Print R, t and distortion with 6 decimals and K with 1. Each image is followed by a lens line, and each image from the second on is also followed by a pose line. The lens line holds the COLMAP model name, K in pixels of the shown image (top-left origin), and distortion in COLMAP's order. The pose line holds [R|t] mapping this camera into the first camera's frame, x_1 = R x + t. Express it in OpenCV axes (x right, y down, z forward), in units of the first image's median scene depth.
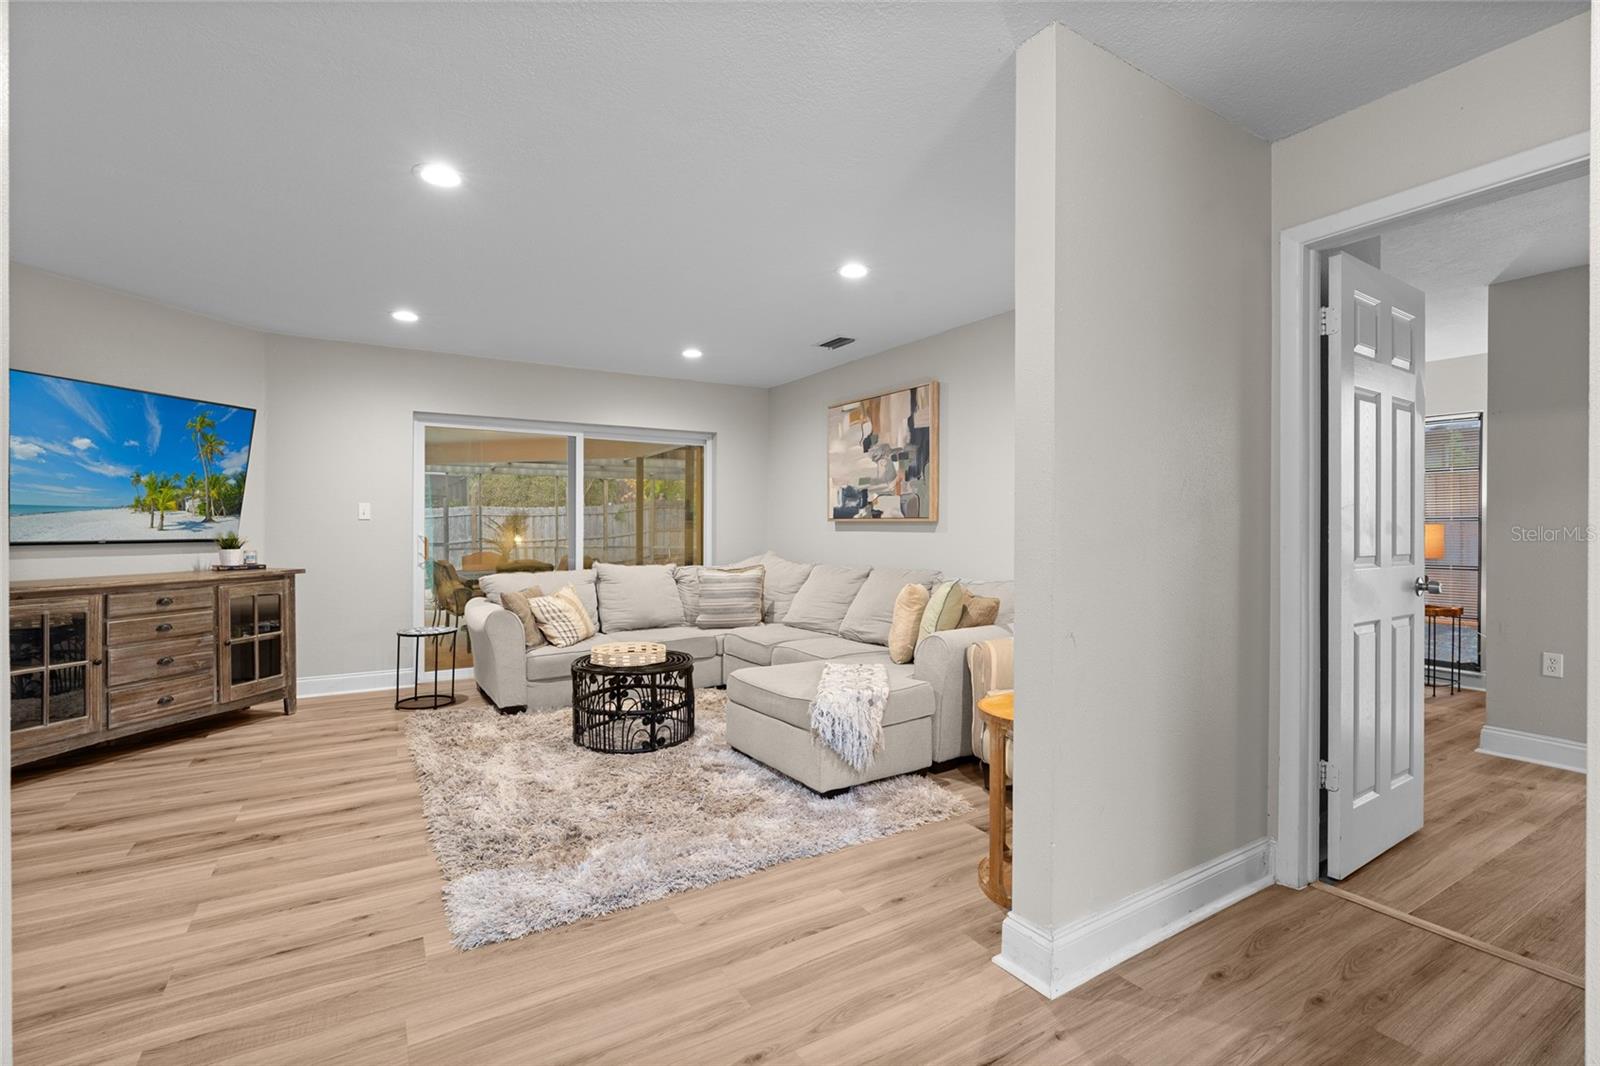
lens RADIAL K [[720.5, 0, 800.0], [0, 720.5, 533.0], [0, 0, 1]] dist [-0.010256, 0.003268]
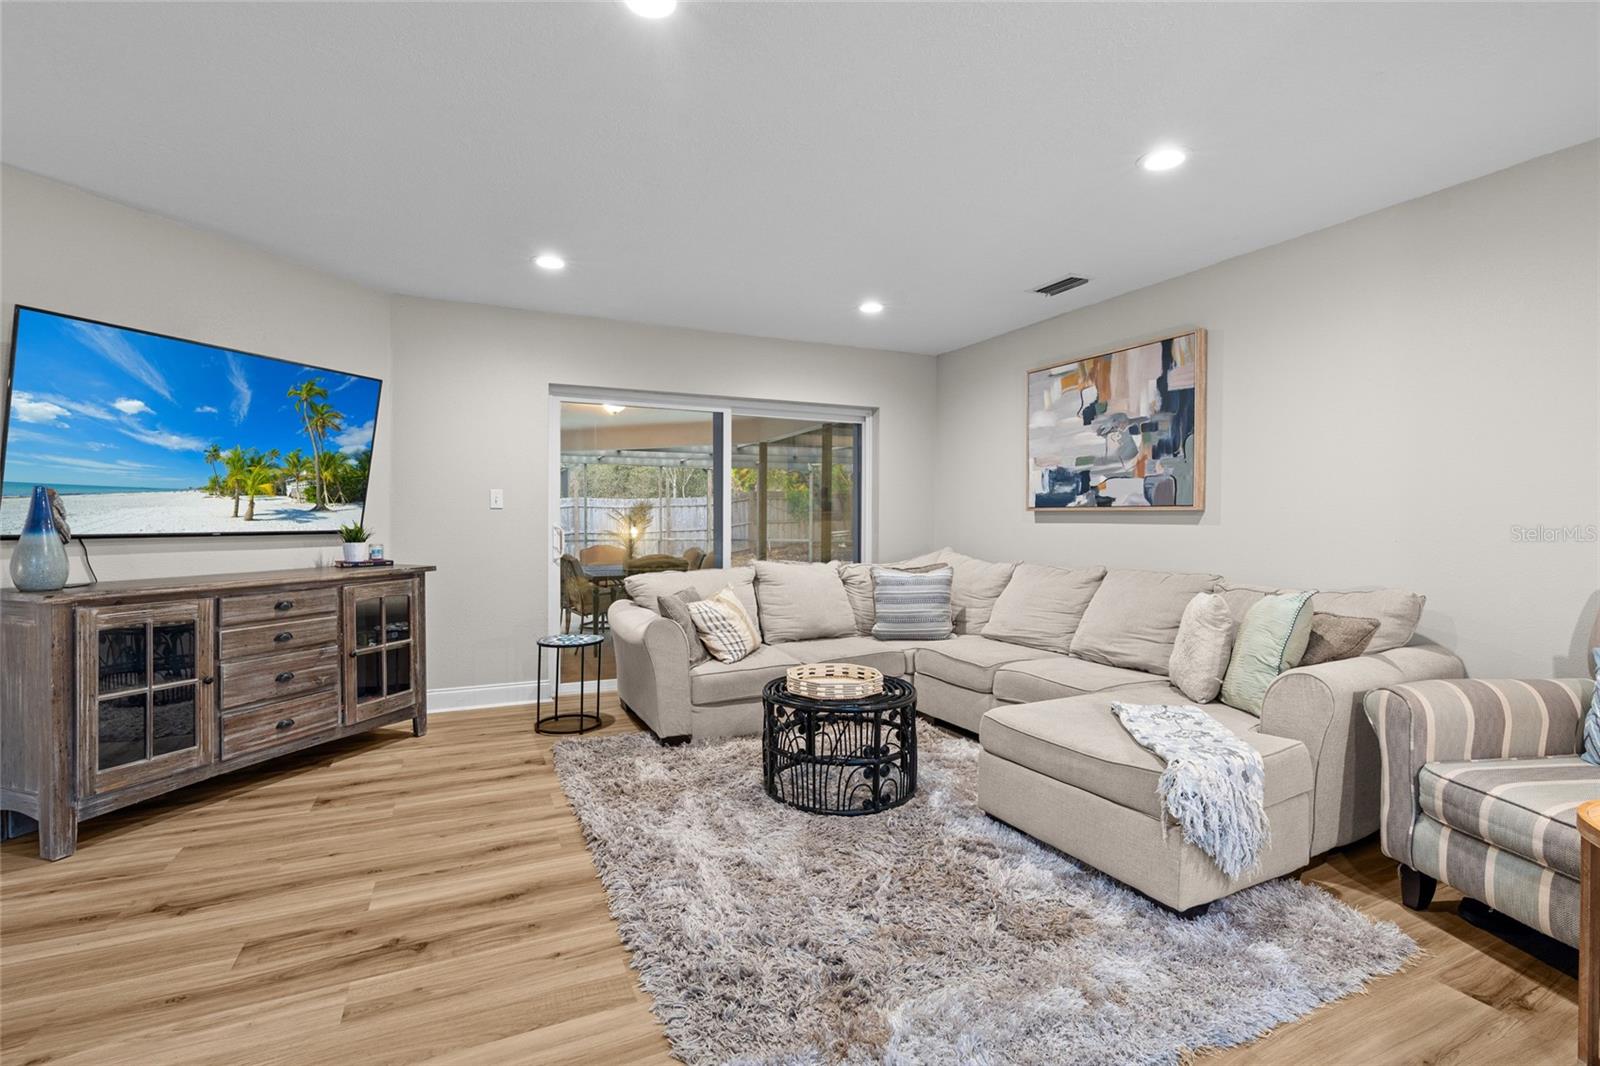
lens RADIAL K [[722.2, 0, 798.8], [0, 722.2, 530.0], [0, 0, 1]] dist [-0.011442, 0.003327]
pose [[0.993837, 0.002791, -0.110815, -0.190795], [-0.002047, 0.999975, 0.006824, 0.000855], [0.110831, -0.006555, 0.993818, 0.225938]]
